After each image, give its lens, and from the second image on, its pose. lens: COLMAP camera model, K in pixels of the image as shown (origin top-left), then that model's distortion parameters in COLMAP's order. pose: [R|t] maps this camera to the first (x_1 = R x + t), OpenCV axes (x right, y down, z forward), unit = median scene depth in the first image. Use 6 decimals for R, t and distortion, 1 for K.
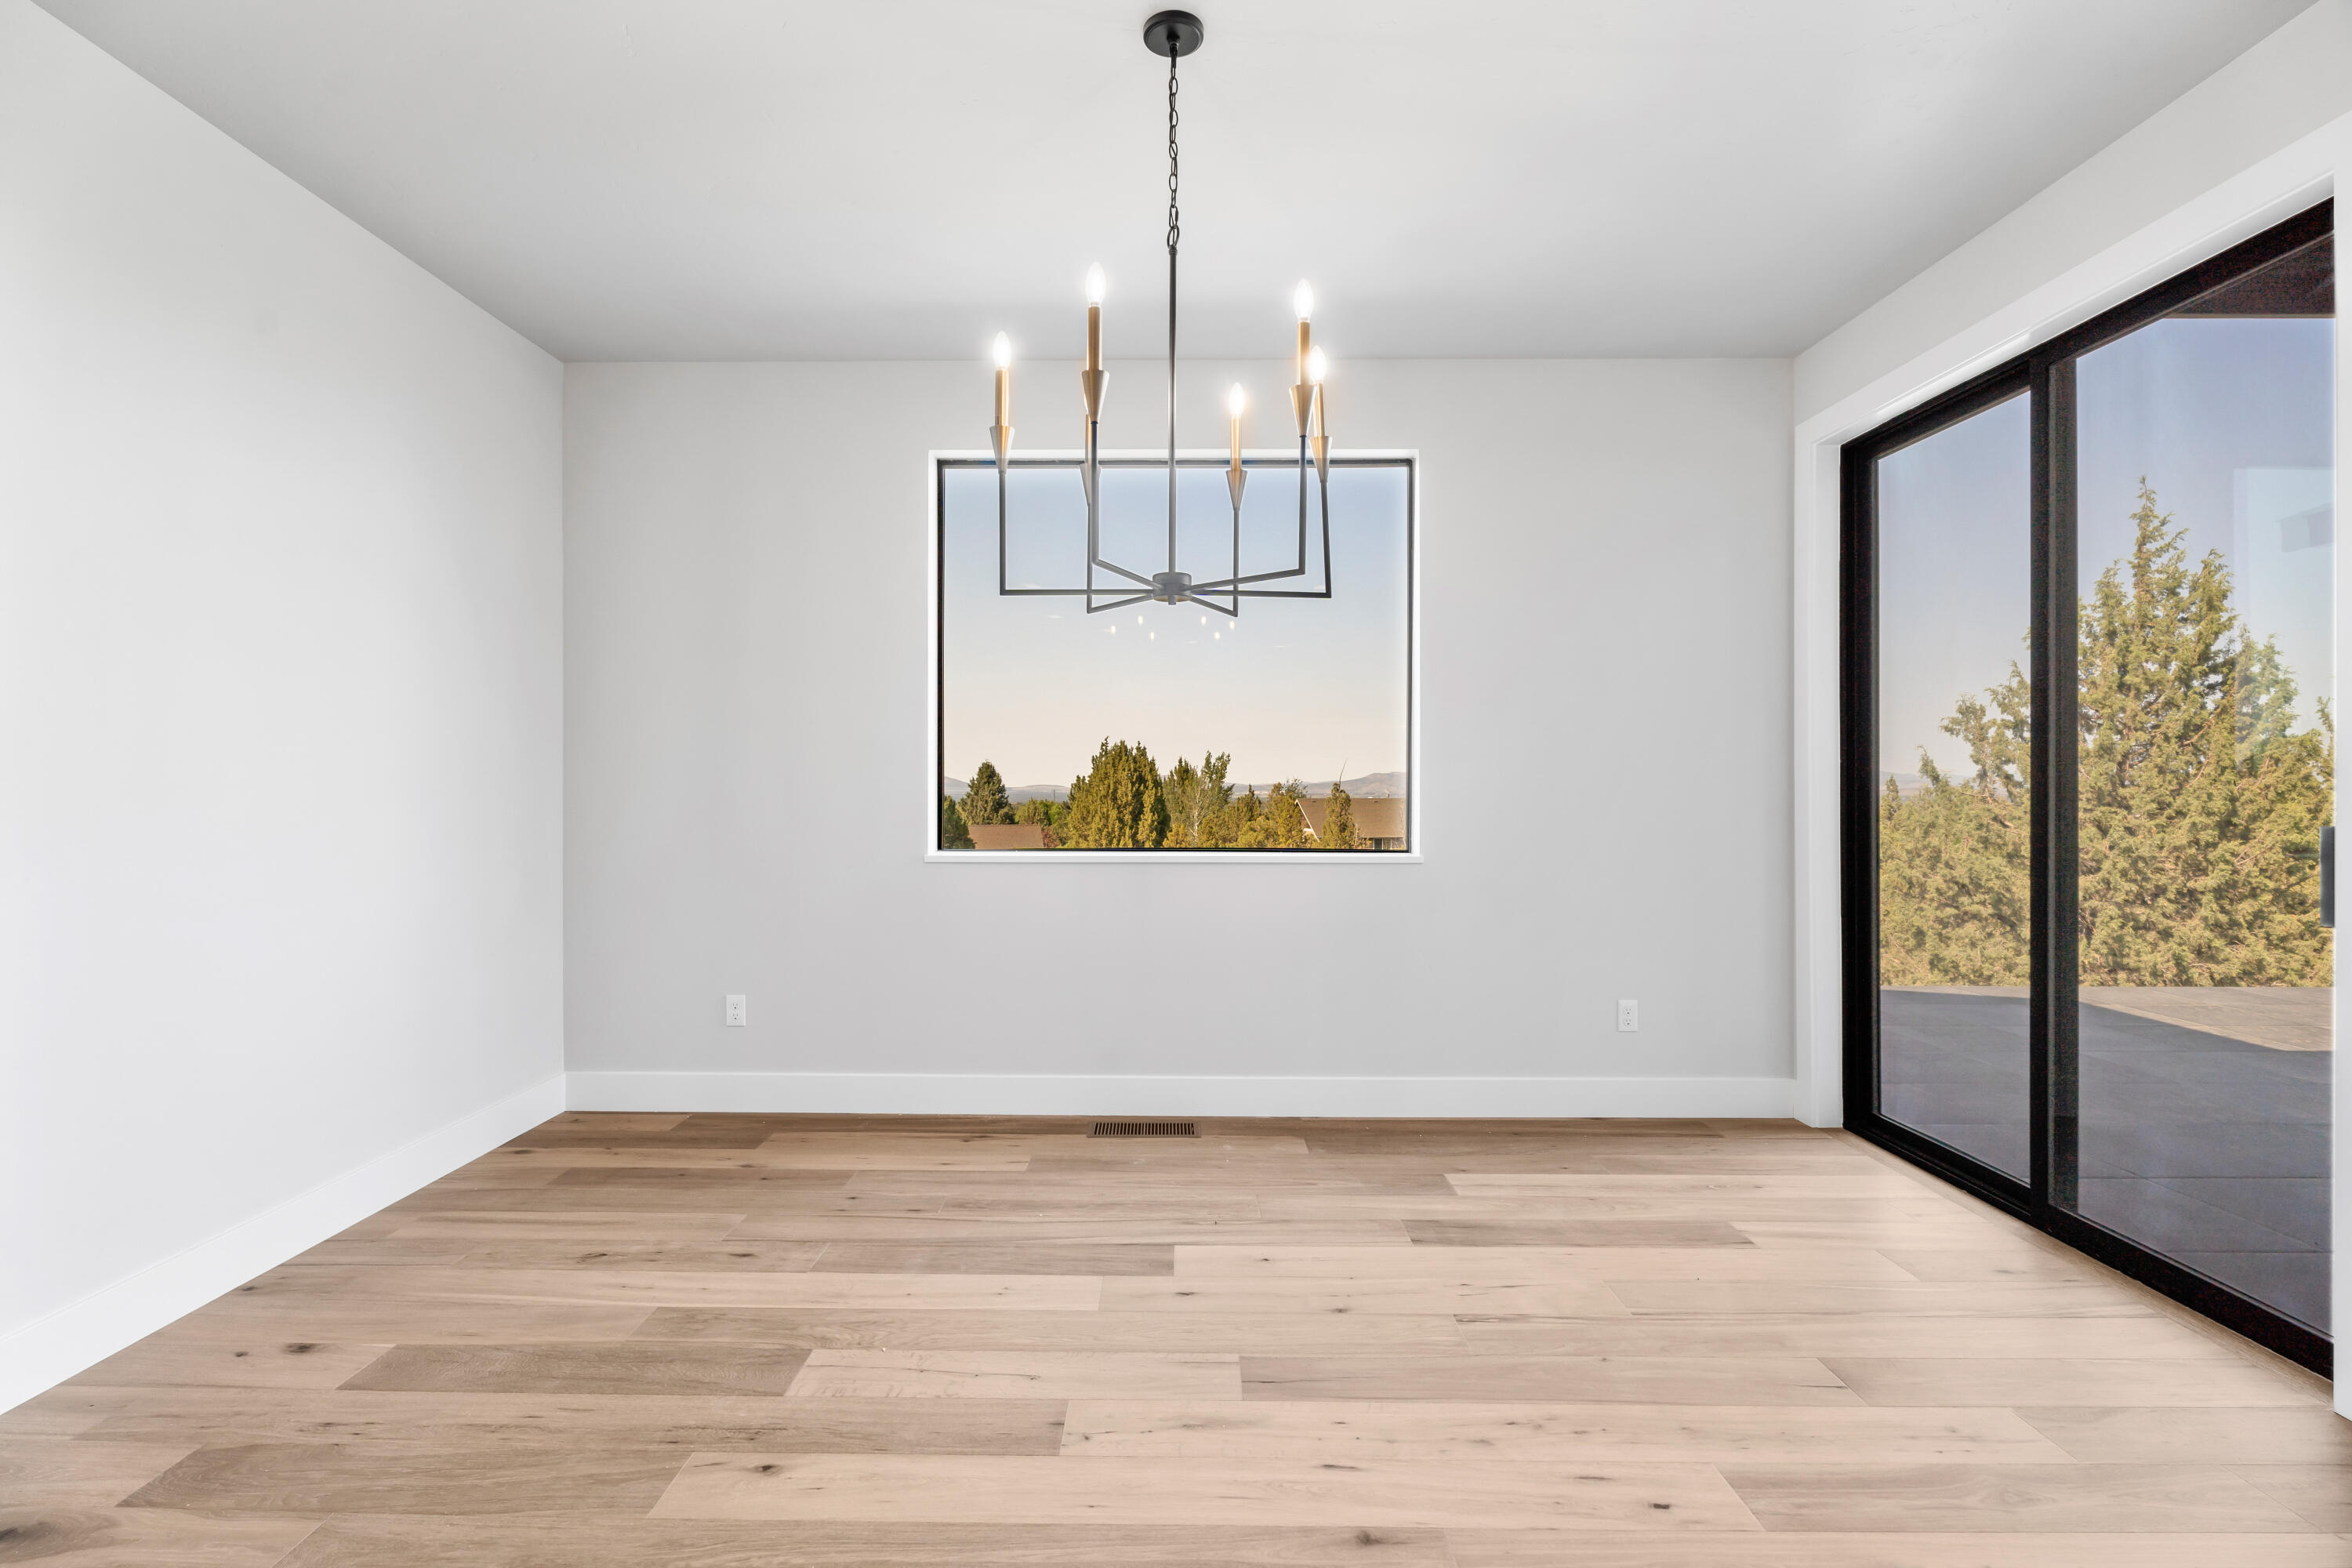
lens RADIAL K [[1129.7, 0, 1176.0], [0, 1129.7, 784.0], [0, 0, 1]] dist [-0.004010, 0.000514]
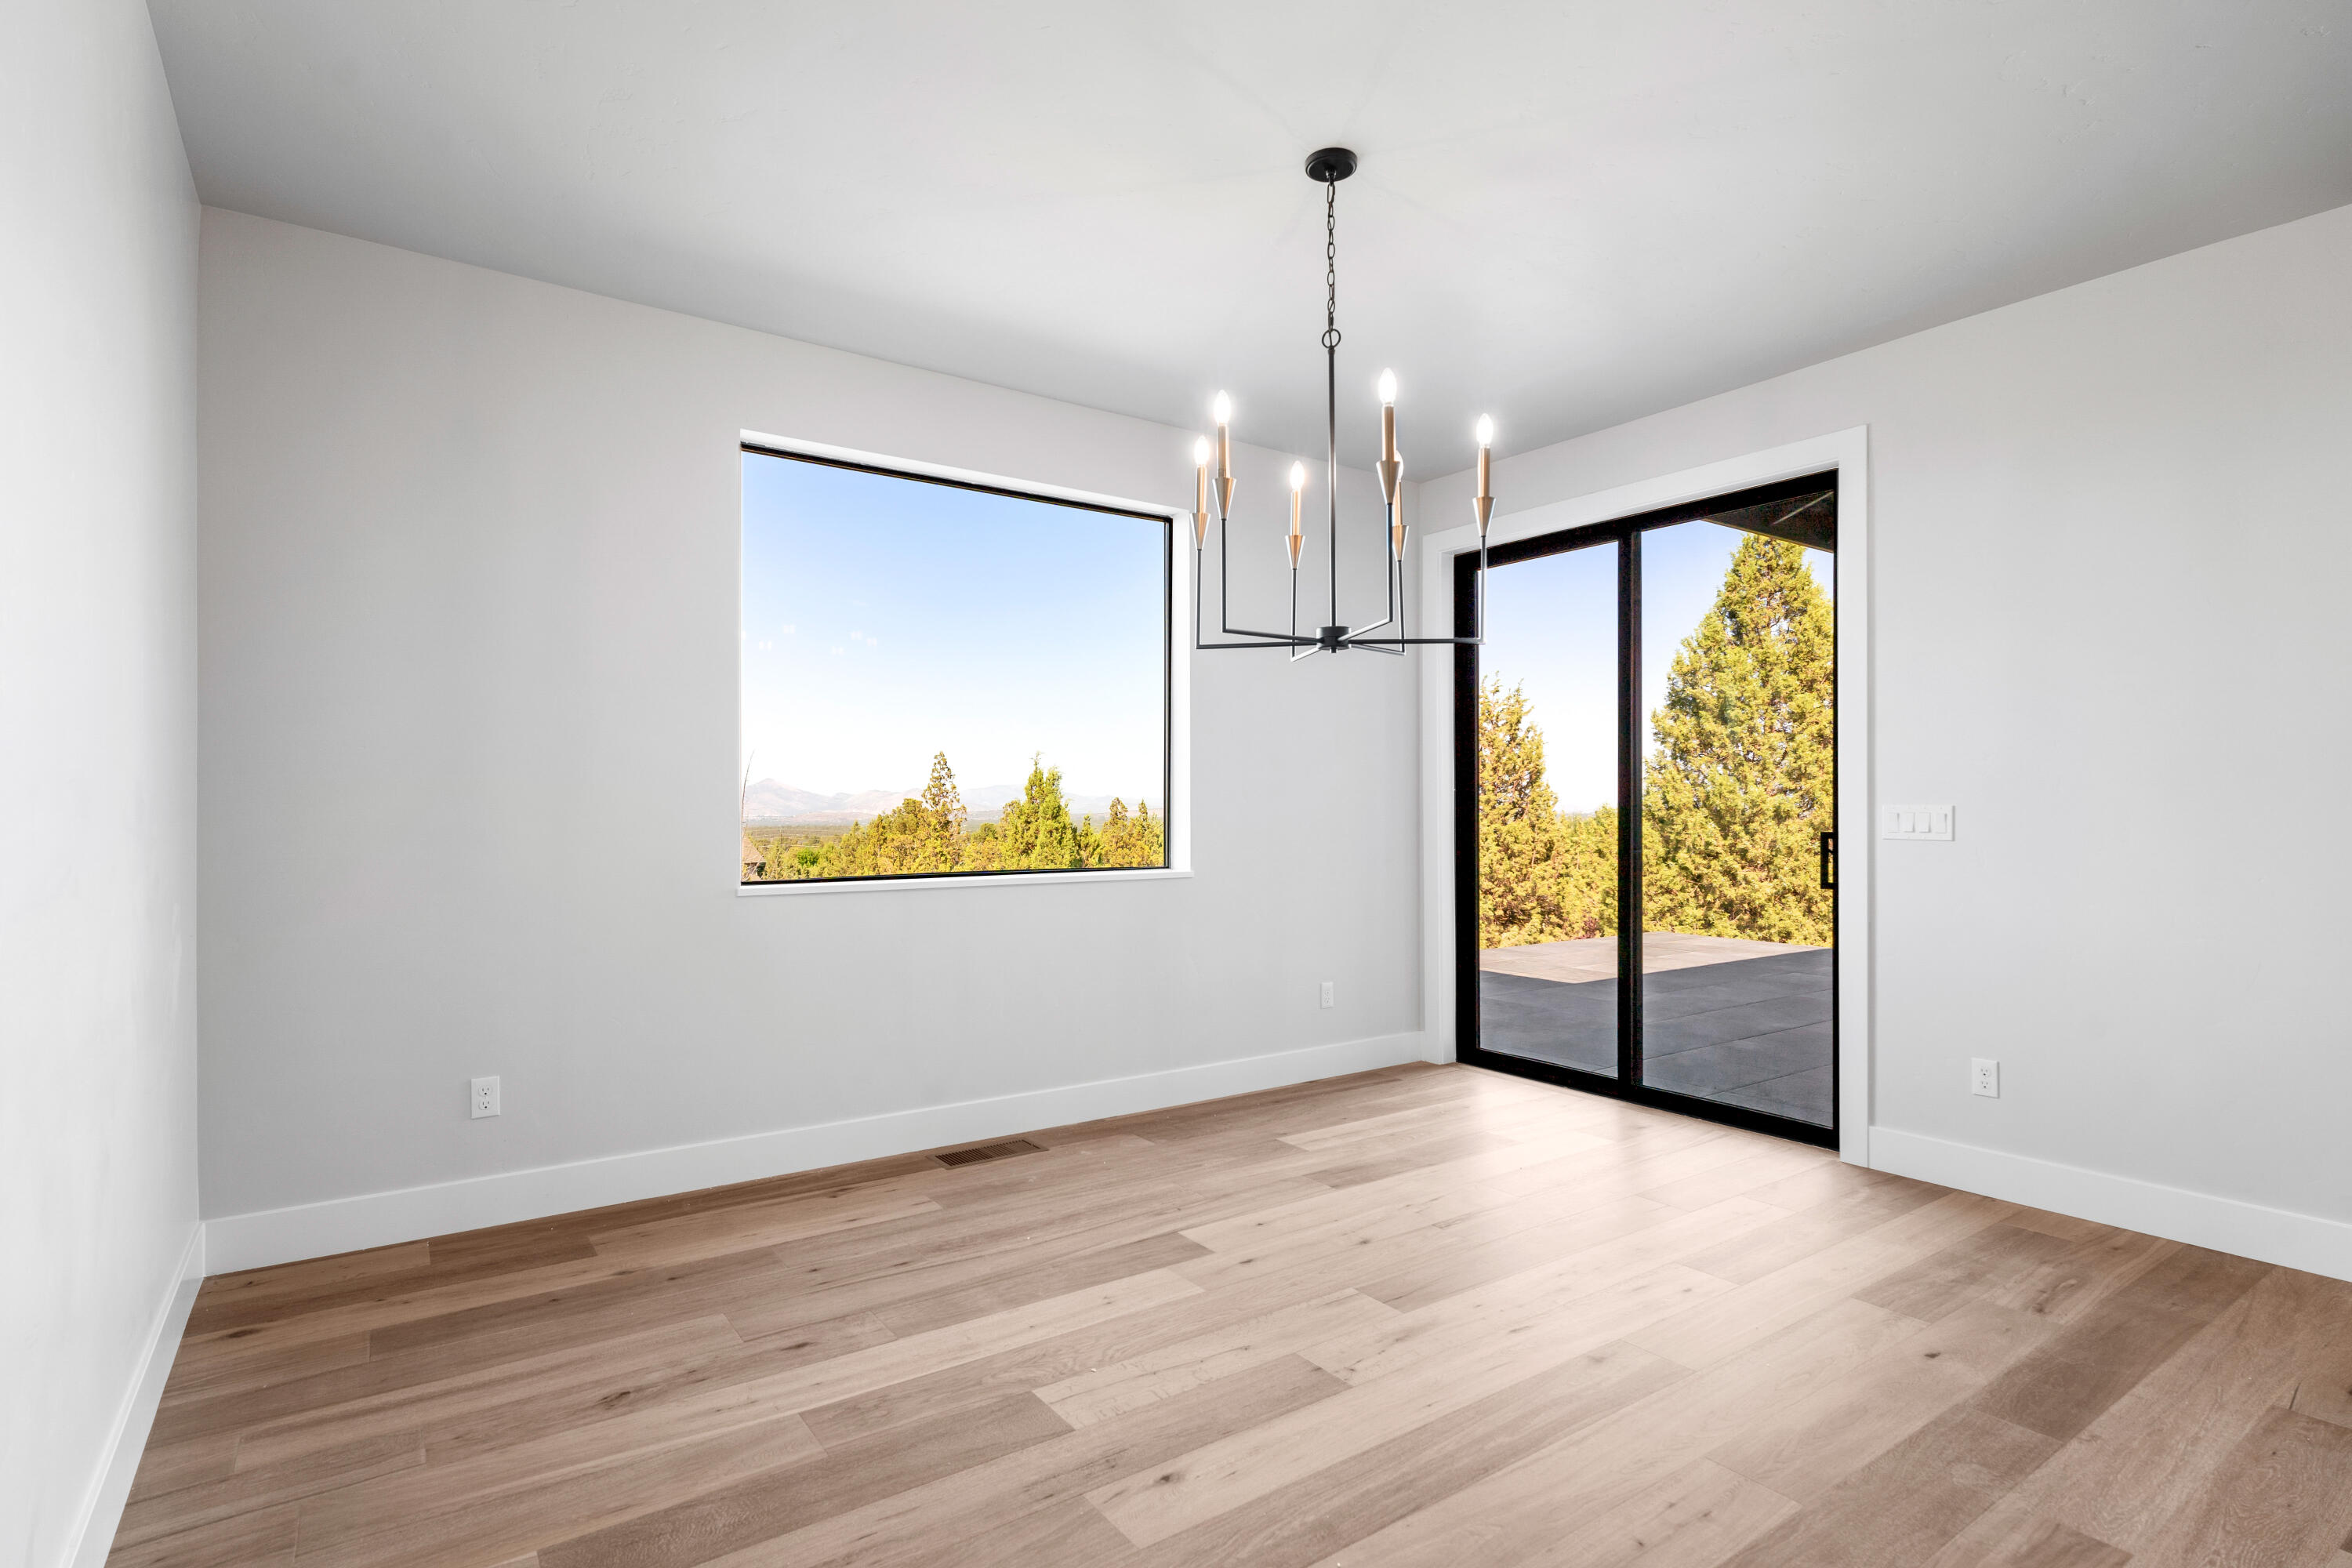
lens RADIAL K [[1151.8, 0, 1179.9], [0, 1151.8, 808.3], [0, 0, 1]] dist [0.002062, -0.000703]
pose [[0.808900, 0.001090, 0.587945, -0.596252], [-0.001762, 0.999998, 0.000570, -0.000360], [-0.587943, -0.001497, 0.808901, 0.092411]]
